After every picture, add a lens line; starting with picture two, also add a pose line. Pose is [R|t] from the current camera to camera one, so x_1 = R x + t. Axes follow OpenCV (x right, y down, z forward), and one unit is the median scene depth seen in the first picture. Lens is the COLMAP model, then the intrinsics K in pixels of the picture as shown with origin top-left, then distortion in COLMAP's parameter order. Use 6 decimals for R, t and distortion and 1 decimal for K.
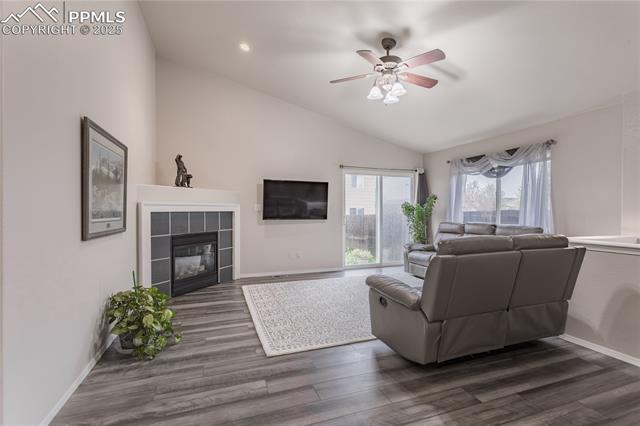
lens RADIAL K [[300.6, 0, 320.0], [0, 300.6, 213.0], [0, 0, 1]] dist [0.003359, 0.001086]
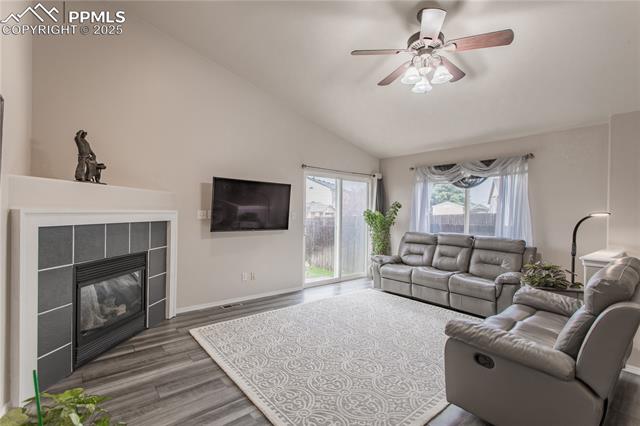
lens RADIAL K [[300.6, 0, 320.0], [0, 300.6, 213.0], [0, 0, 1]] dist [0.003359, 0.001086]
pose [[0.940597, 0.012040, 0.339313, -0.223698], [-0.010273, 0.999923, -0.007004, -0.024946], [-0.339371, 0.003102, 0.940648, 0.258885]]
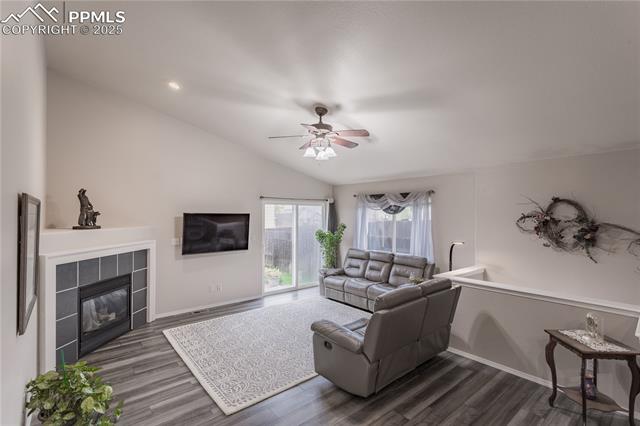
lens RADIAL K [[300.6, 0, 320.0], [0, 300.6, 213.0], [0, 0, 1]] dist [0.003359, 0.001086]
pose [[0.939404, 0.003201, 0.342797, -0.126344], [0.000889, 0.999930, -0.011775, -0.117678], [-0.342810, 0.011366, 0.939336, -0.057386]]
